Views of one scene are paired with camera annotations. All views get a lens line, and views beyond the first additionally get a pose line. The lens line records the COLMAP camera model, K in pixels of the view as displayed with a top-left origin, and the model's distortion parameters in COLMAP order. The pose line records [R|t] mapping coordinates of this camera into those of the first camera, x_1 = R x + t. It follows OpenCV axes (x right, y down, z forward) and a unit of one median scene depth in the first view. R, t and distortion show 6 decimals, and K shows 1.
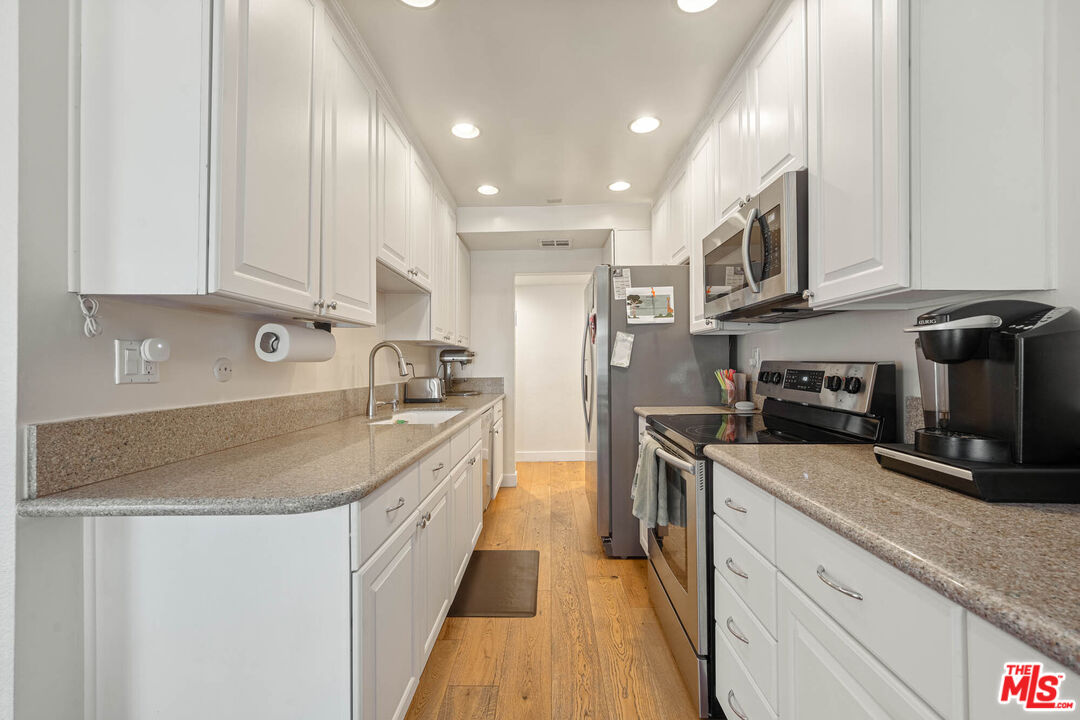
lens RADIAL K [[427.0, 0, 551.8], [0, 427.0, 360.6], [0, 0, 1]] dist [0.001627, 0.000028]
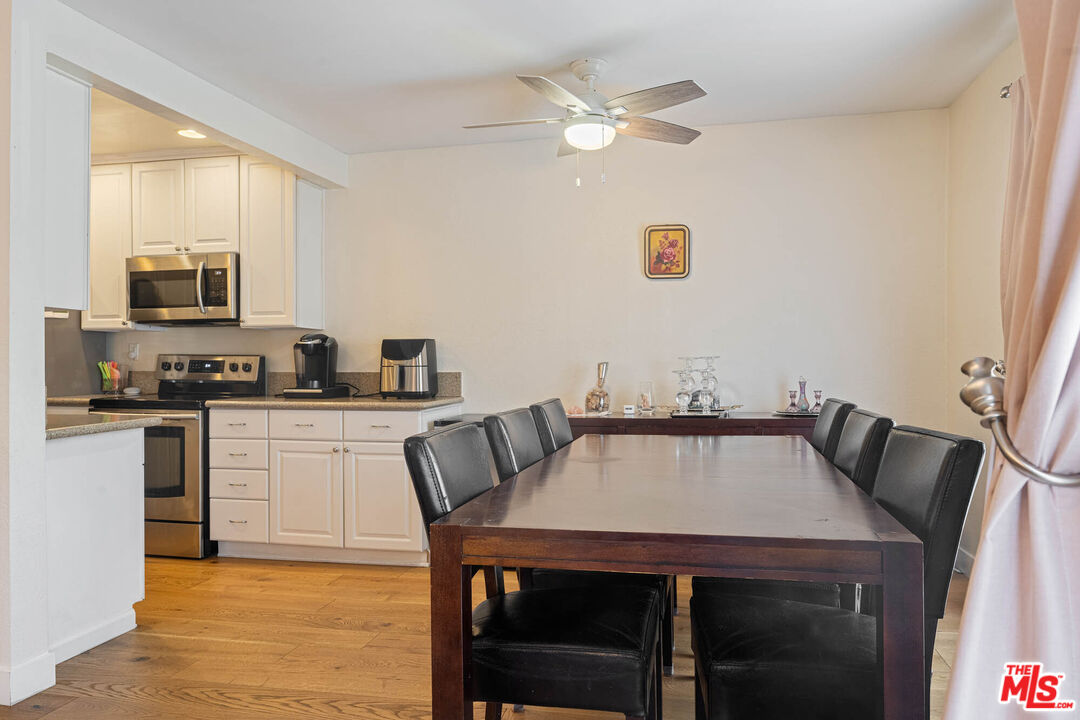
lens RADIAL K [[724.5, 0, 539.7], [0, 724.5, 353.5], [0, 0, 1]] dist [-0.010323, -0.003567]
pose [[0.183757, 0.009355, 0.982927, -1.398780], [-0.004926, 0.999951, -0.008596, 0.010883], [-0.982959, -0.003263, 0.183794, -0.548873]]
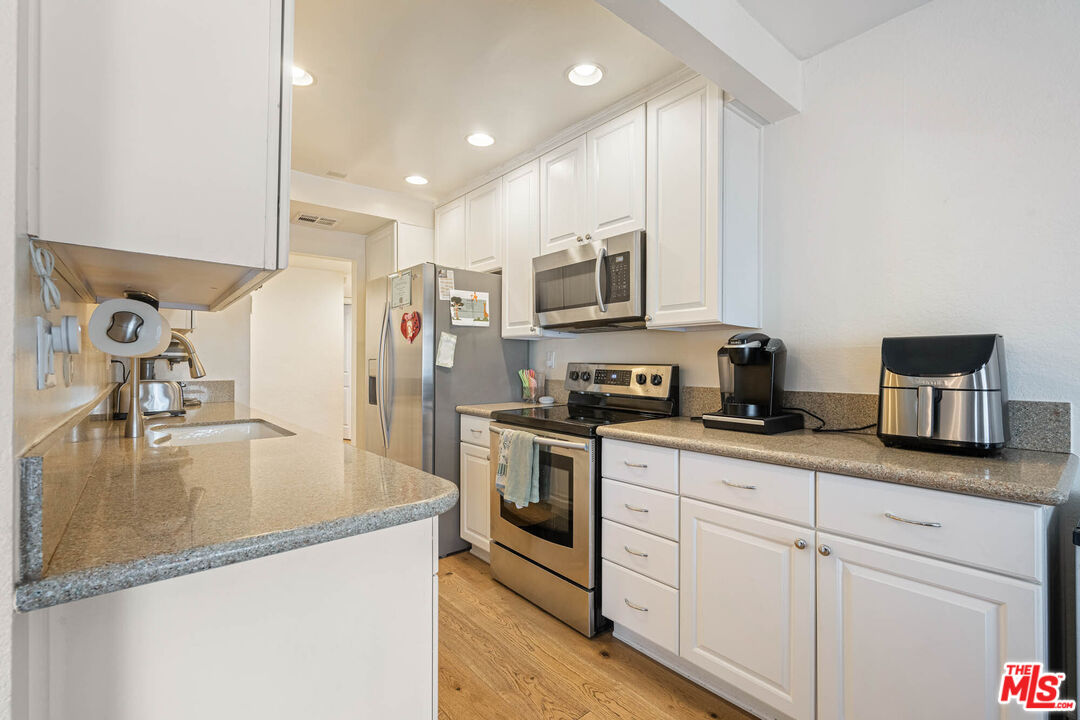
lens RADIAL K [[470.1, 0, 540.6], [0, 470.1, 360.9], [0, 0, 1]] dist [0.009639, 0.000407]
pose [[0.756885, 0.013009, 0.653418, -0.430162], [-0.013178, 0.999902, -0.004642, 0.002720], [-0.653415, -0.005098, 0.756983, 0.010877]]
